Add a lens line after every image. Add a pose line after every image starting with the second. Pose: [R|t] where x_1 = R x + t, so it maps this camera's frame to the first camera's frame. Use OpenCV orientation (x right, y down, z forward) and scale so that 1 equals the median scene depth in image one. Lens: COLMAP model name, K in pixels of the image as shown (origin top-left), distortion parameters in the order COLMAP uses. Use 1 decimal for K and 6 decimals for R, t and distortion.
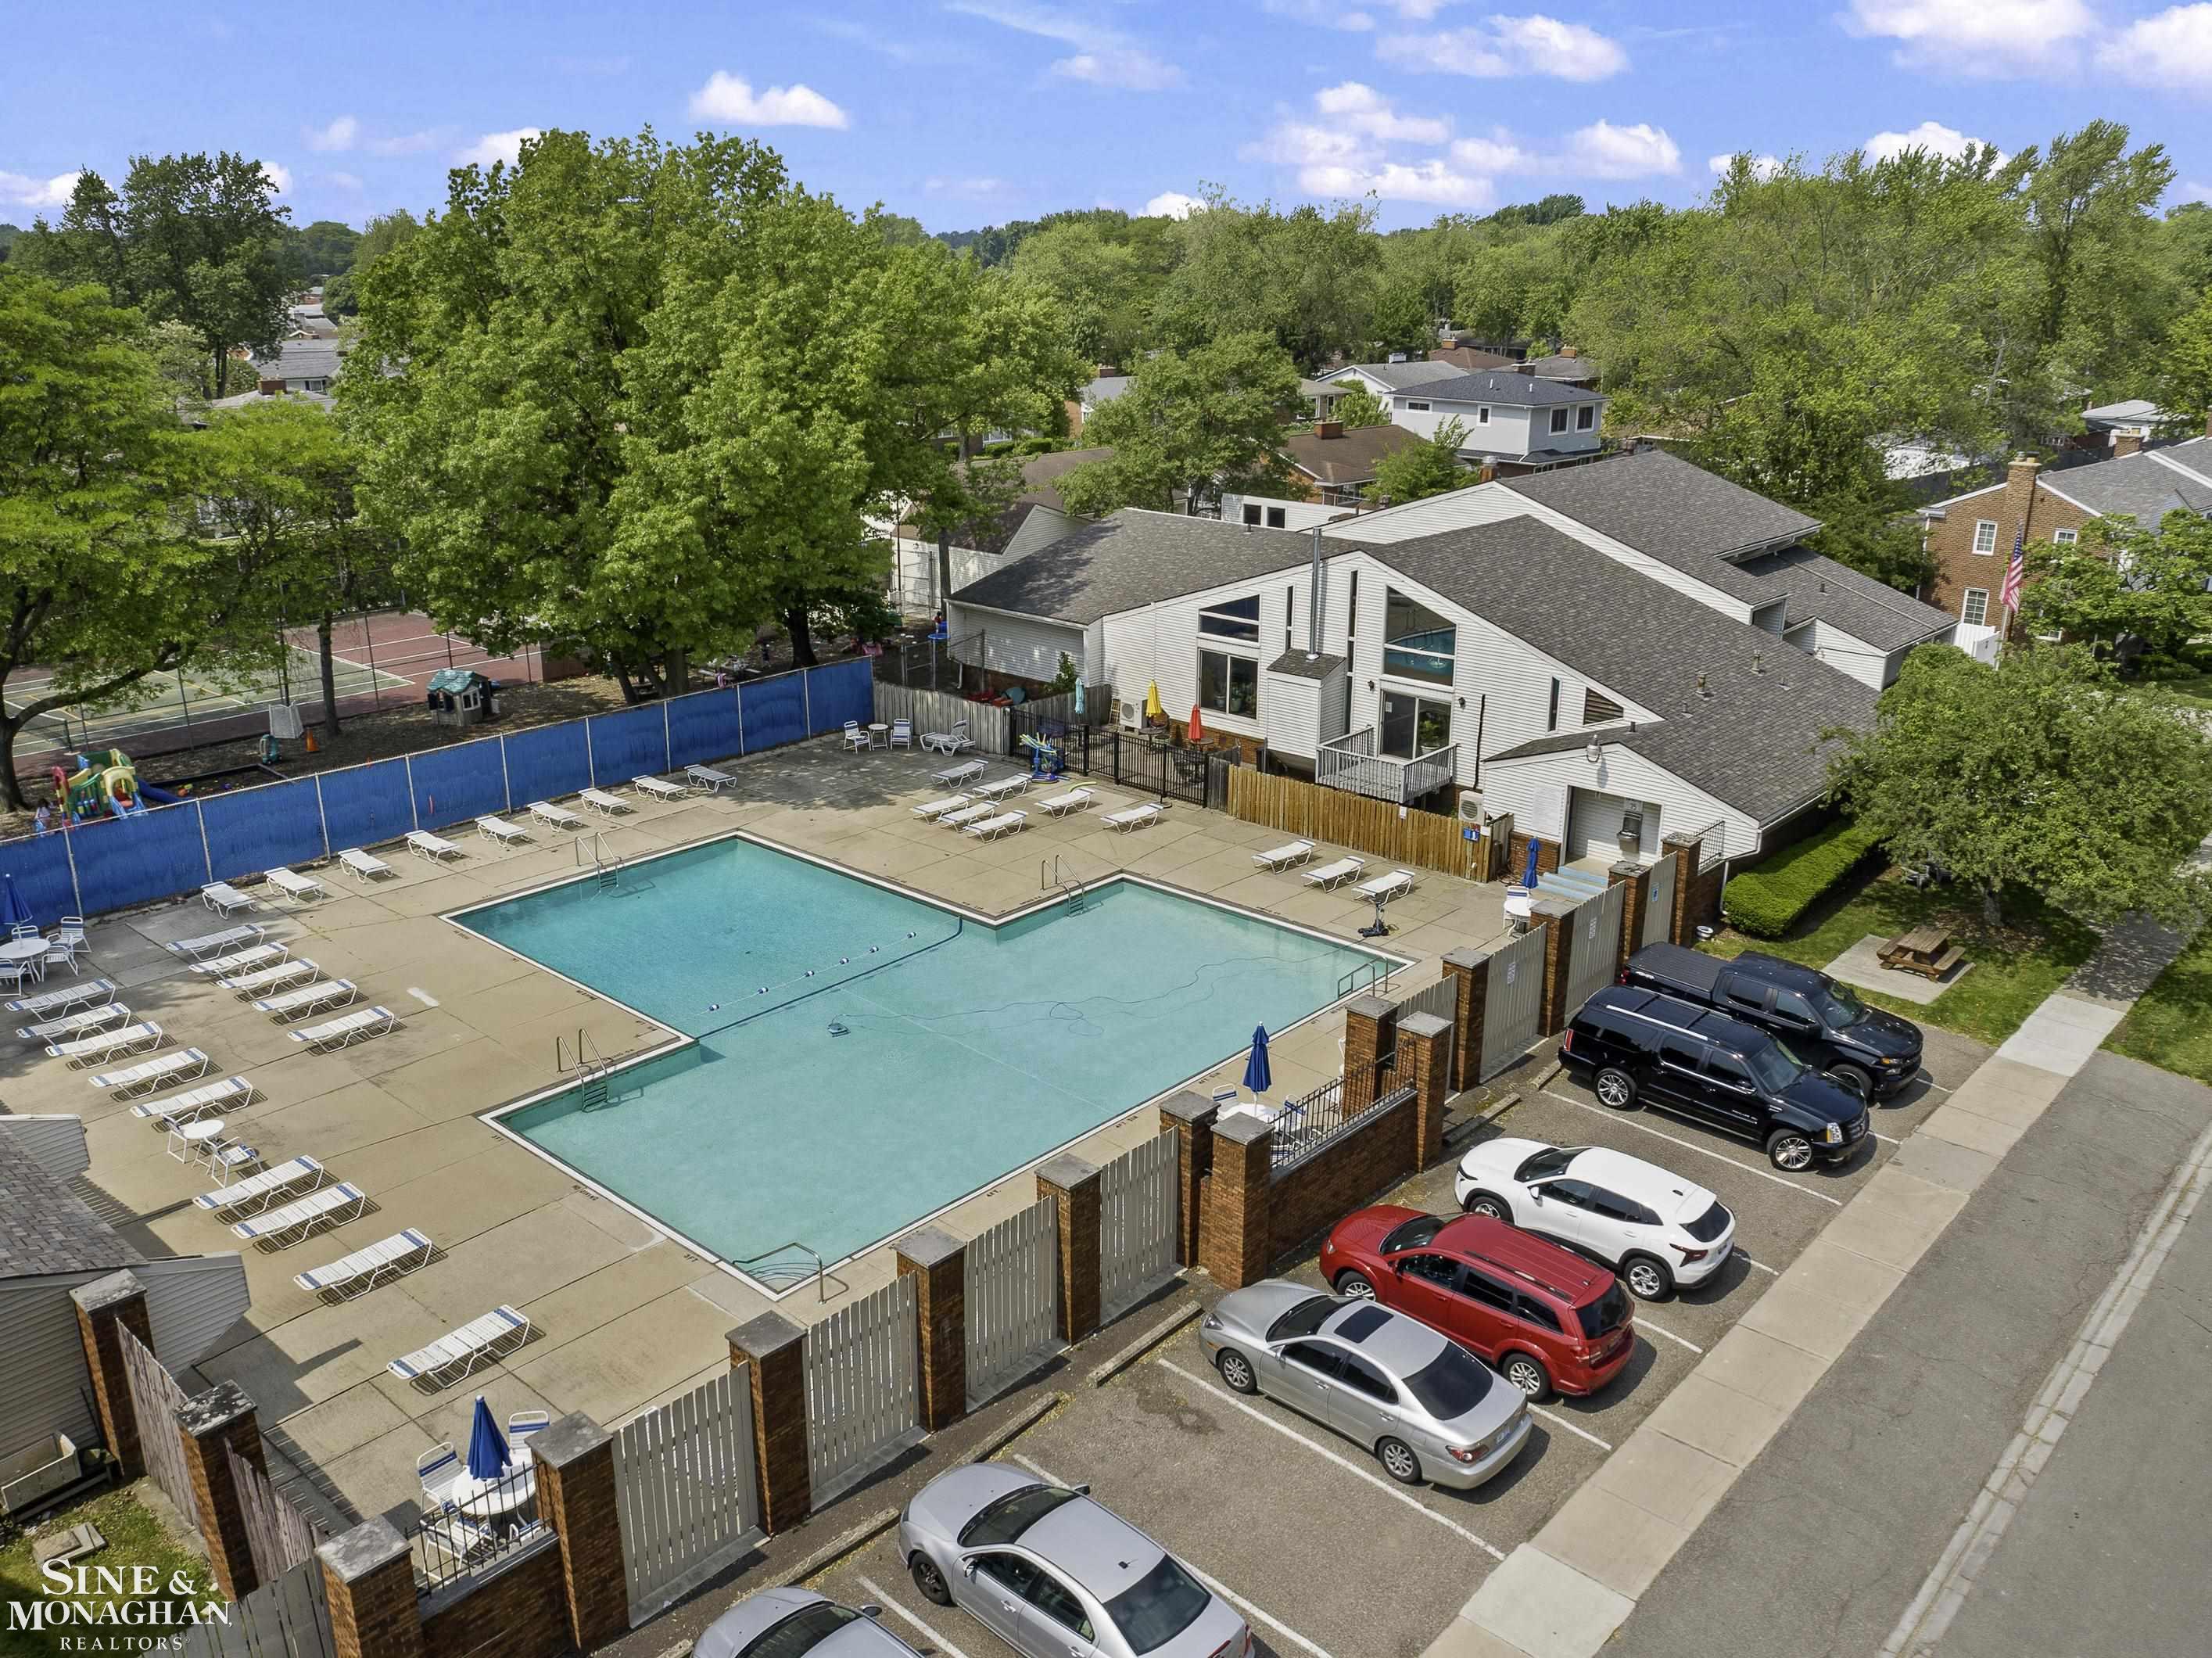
lens RADIAL K [[1749.1, 0, 1106.0], [0, 1749.1, 829.0], [0, 0, 1]] dist [-0.008738, -0.001878]
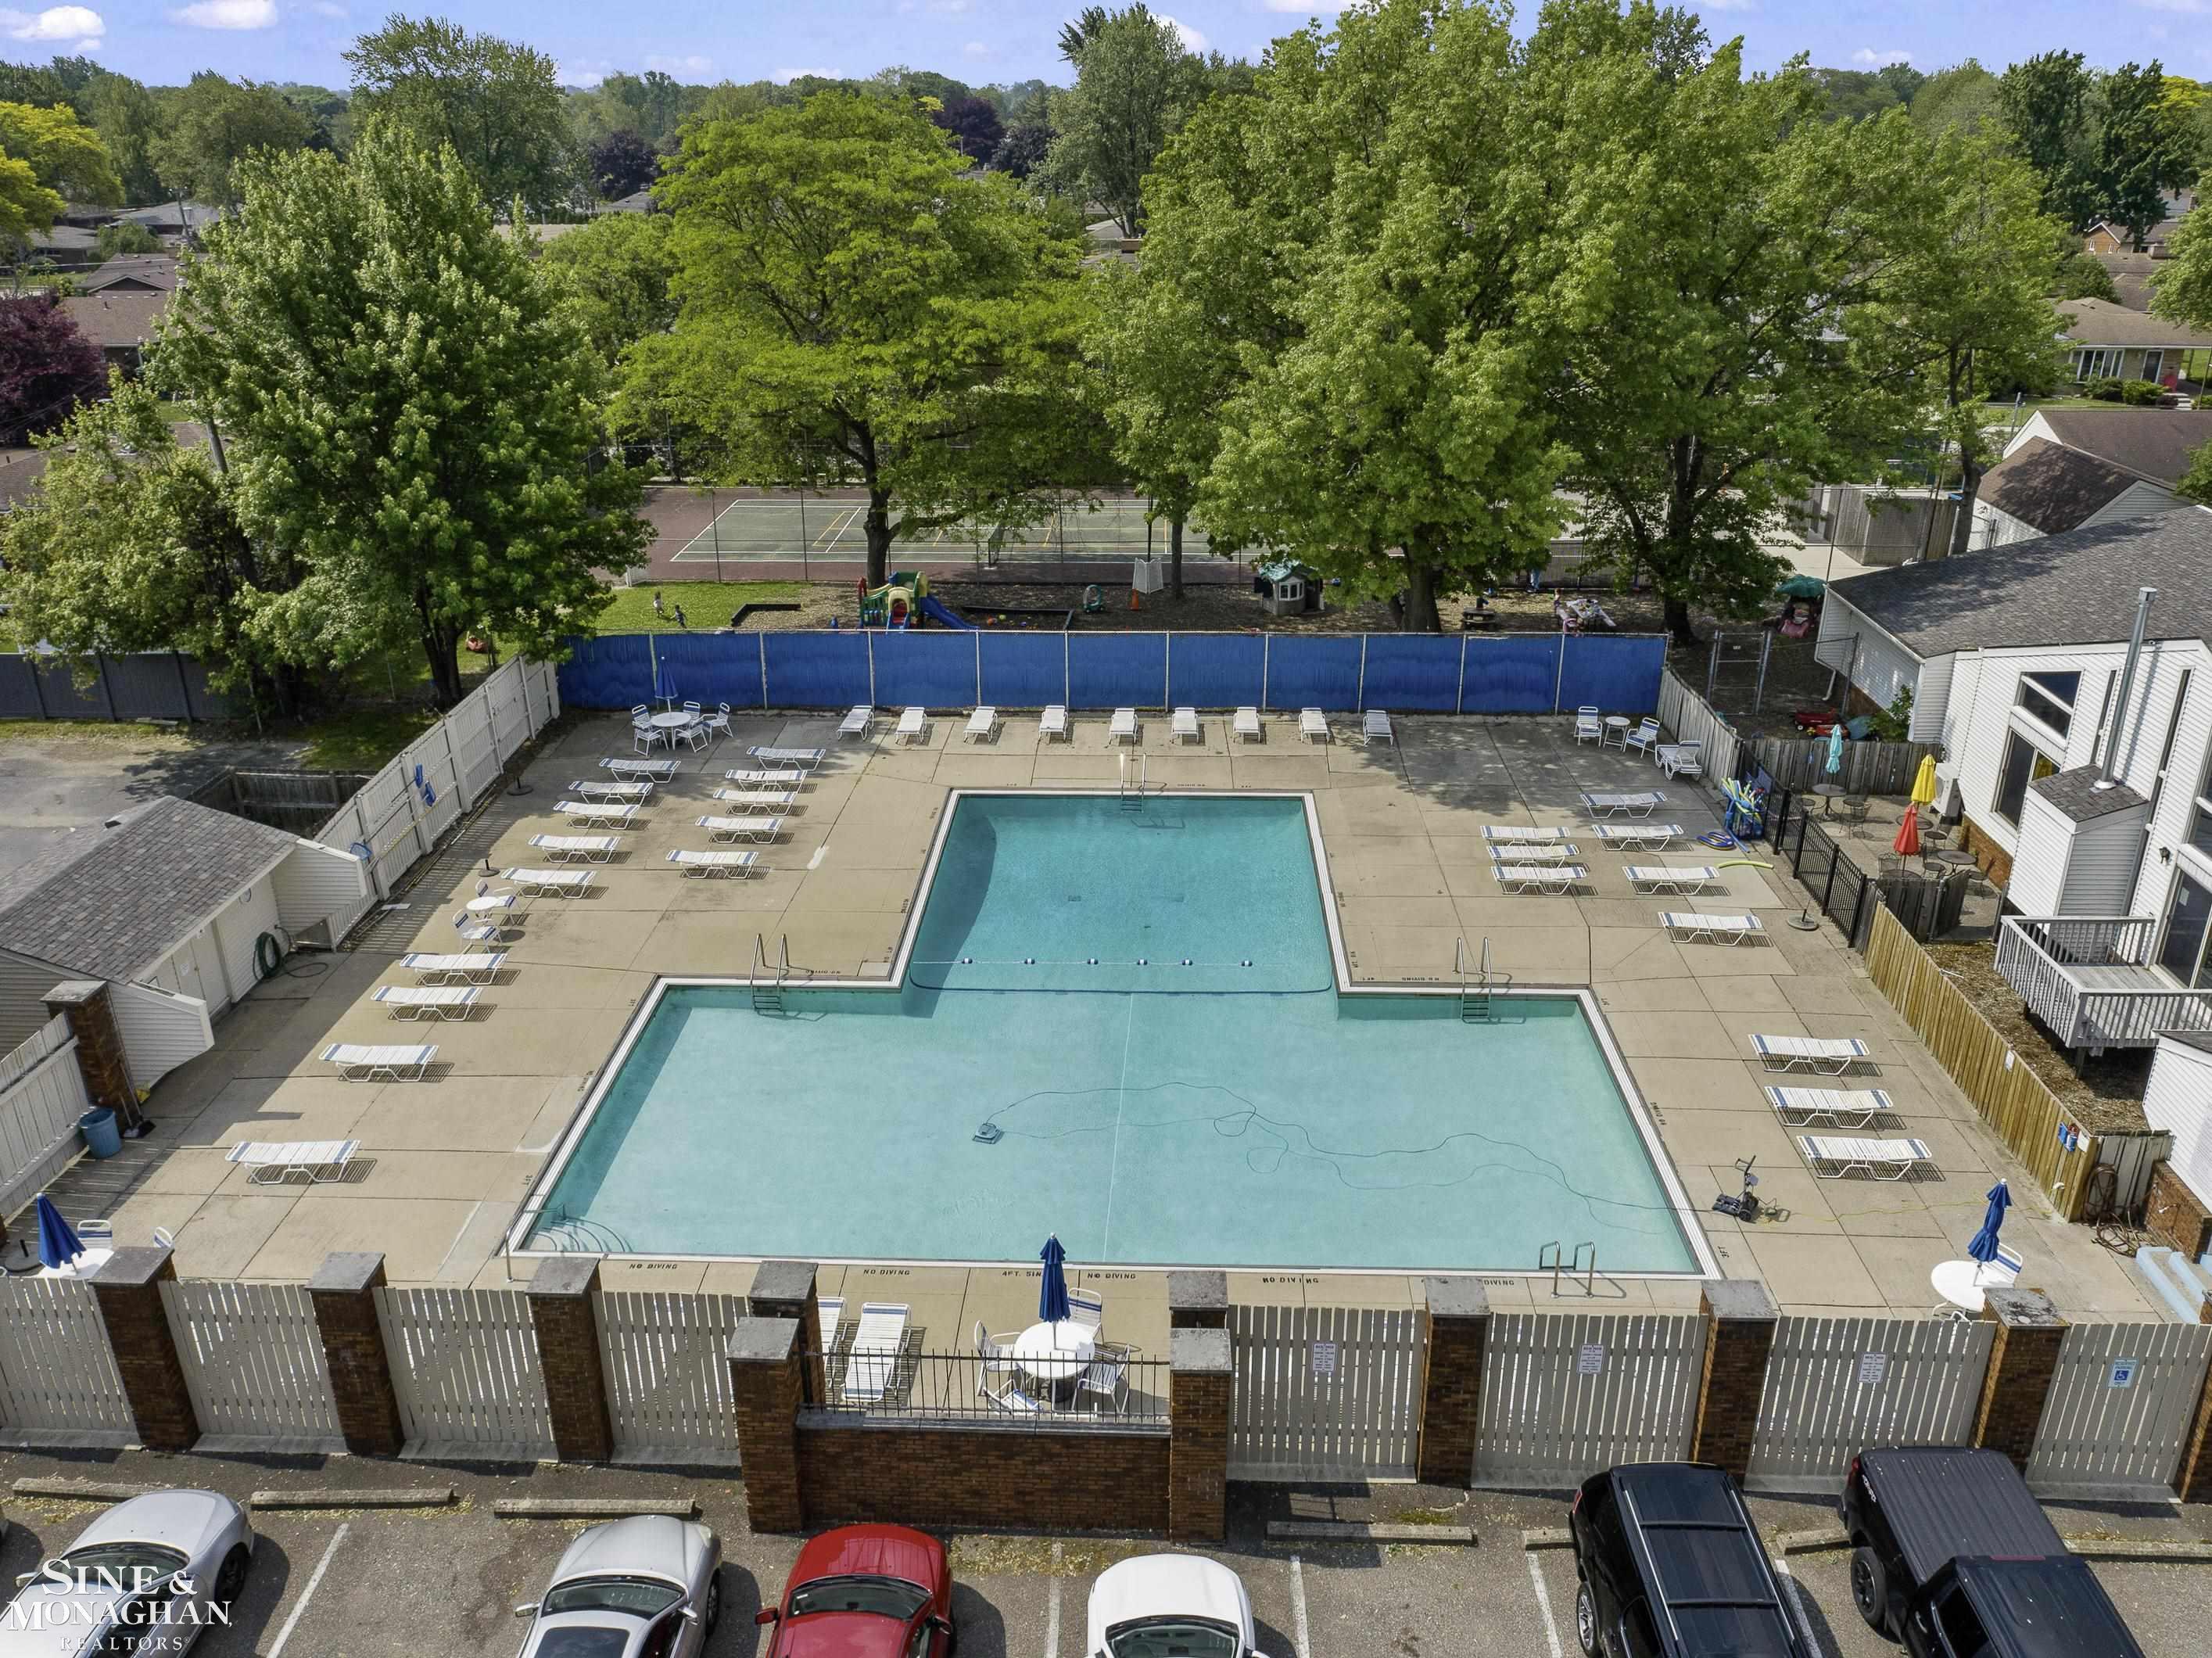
lens RADIAL K [[1719.7, 0, 1106.0], [0, 1719.7, 829.0], [0, 0, 1]] dist [-0.008440, -0.004228]
pose [[0.640483, 0.294073, -0.709438, 0.345109], [-0.235013, 0.954516, 0.183490, -0.115592], [0.731129, 0.049205, 0.680462, 0.314507]]
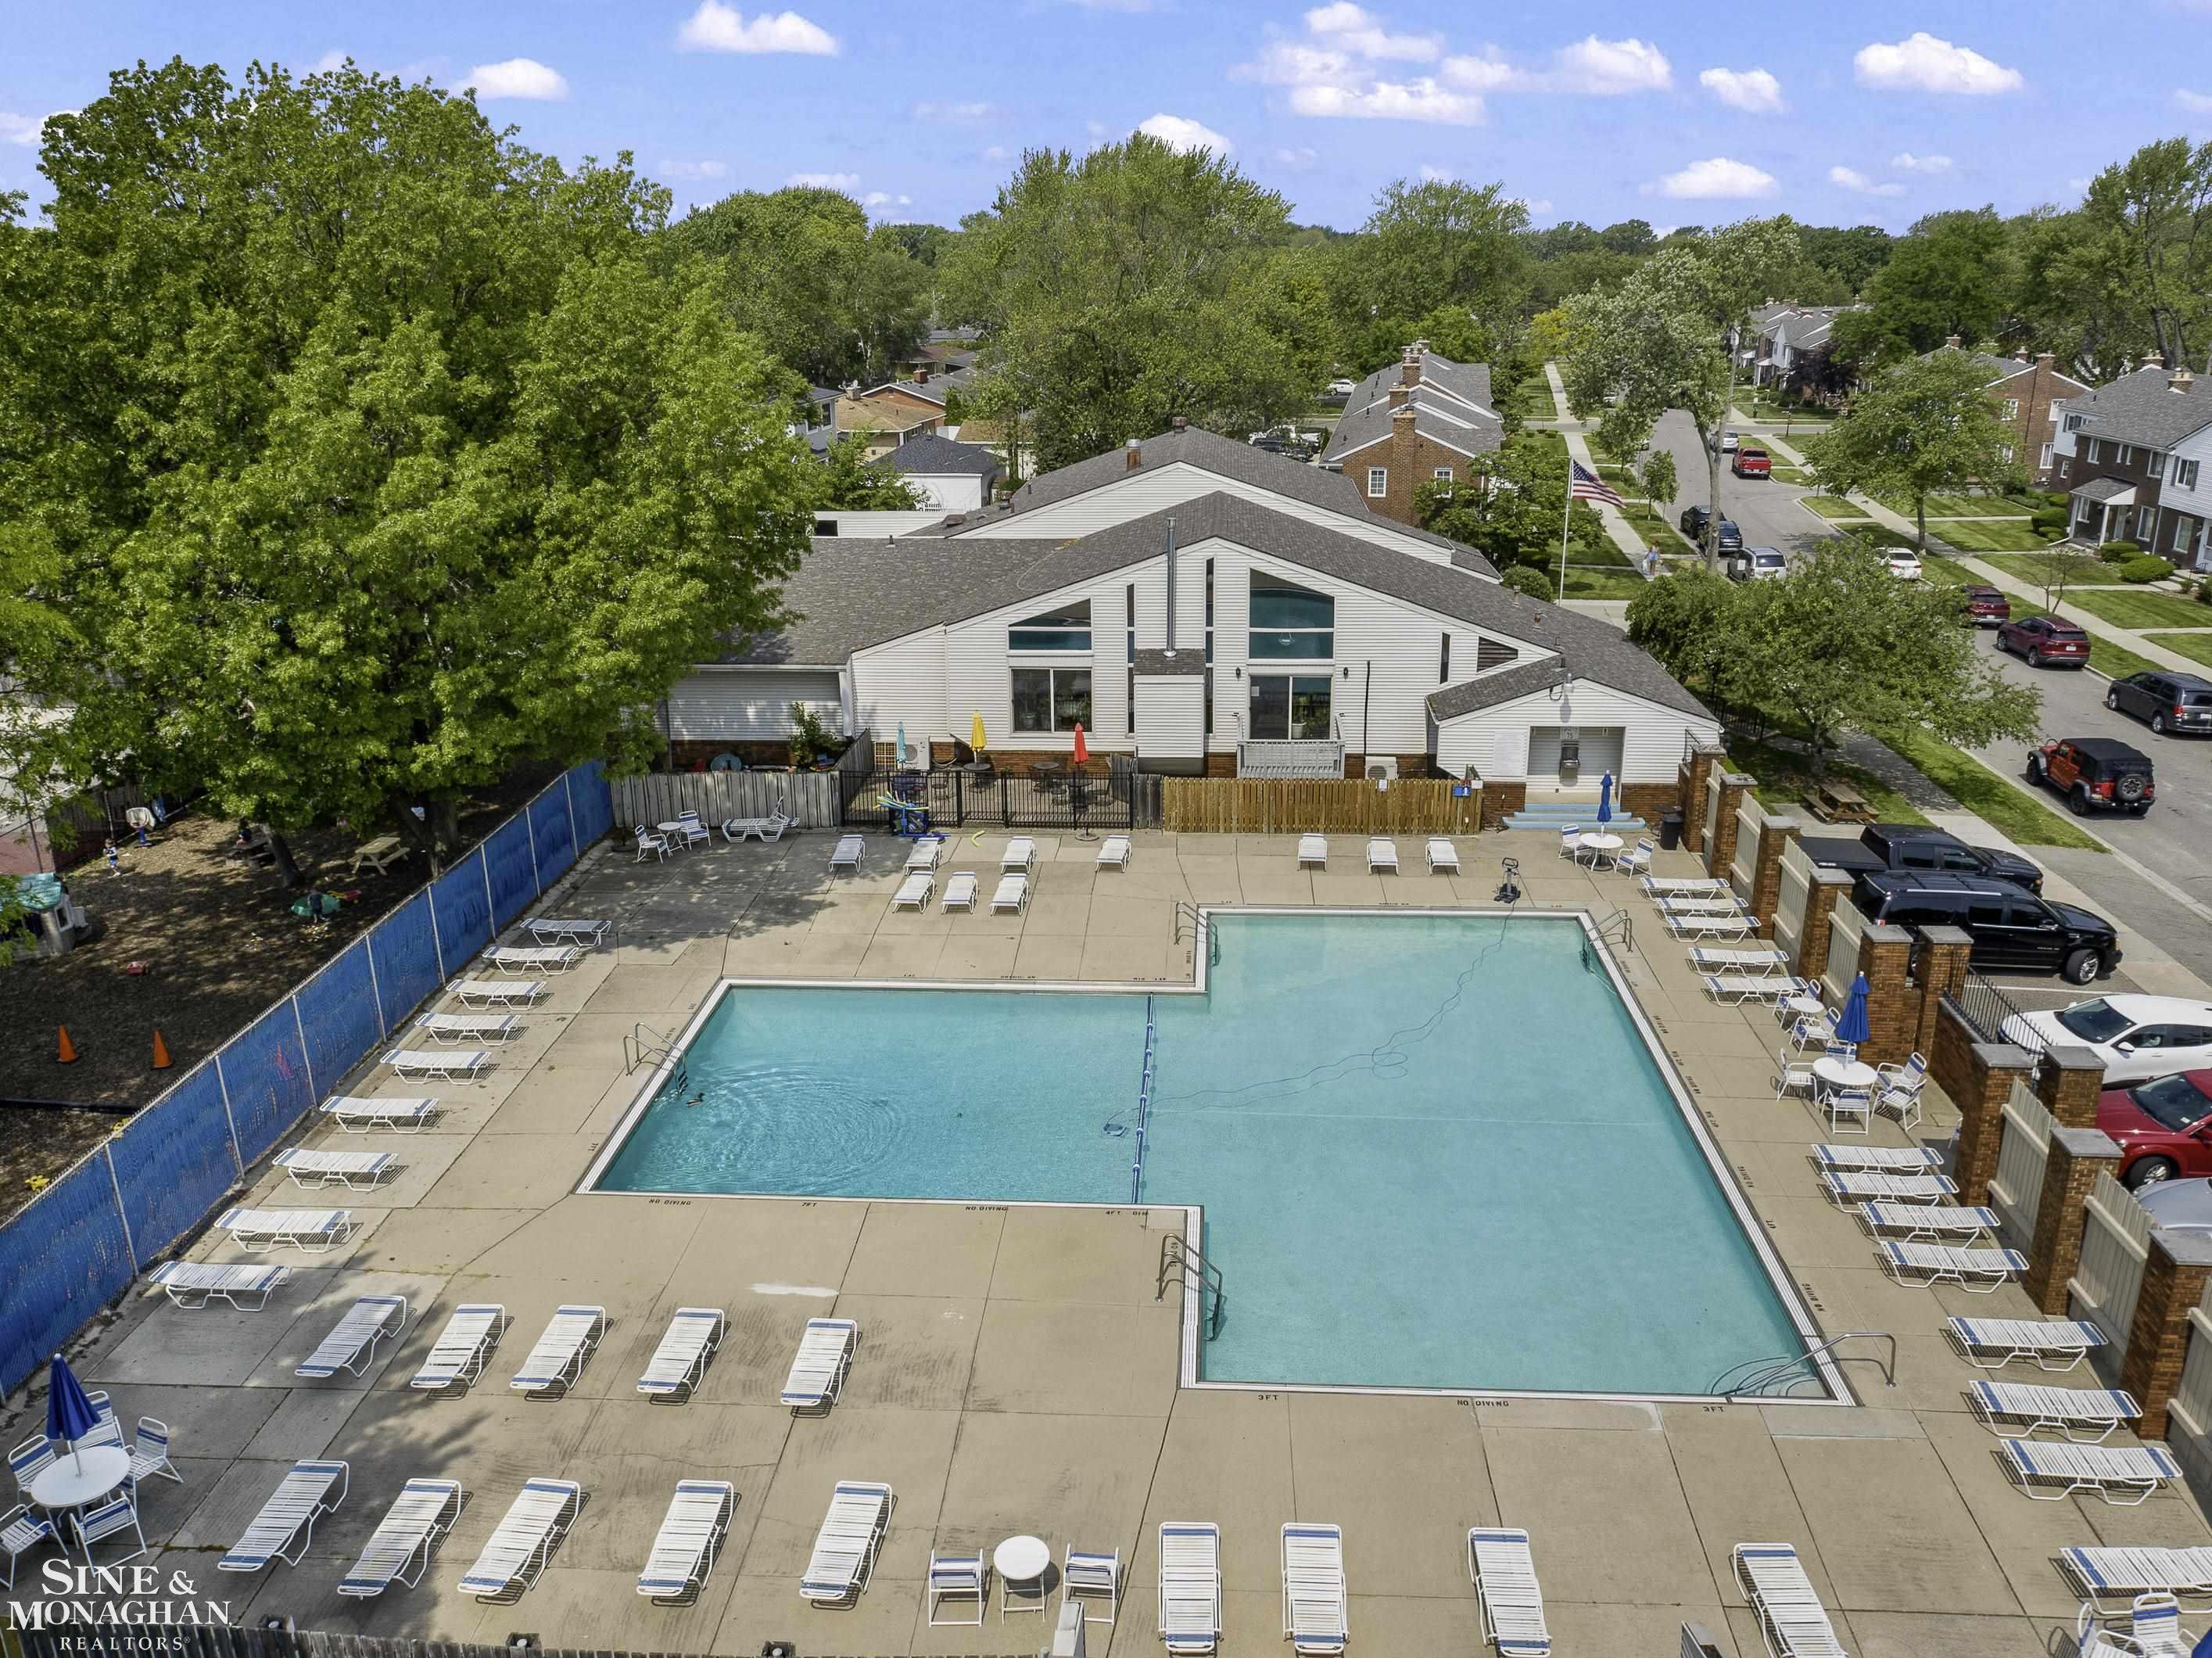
lens RADIAL K [[1719.7, 0, 1106.0], [0, 1719.7, 829.0], [0, 0, 1]] dist [-0.008440, -0.004228]
pose [[0.786953, -0.207565, 0.581052, -0.491760], [0.208834, 0.975740, 0.065719, -0.076485], [-0.580597, 0.069625, 0.811208, 0.271530]]
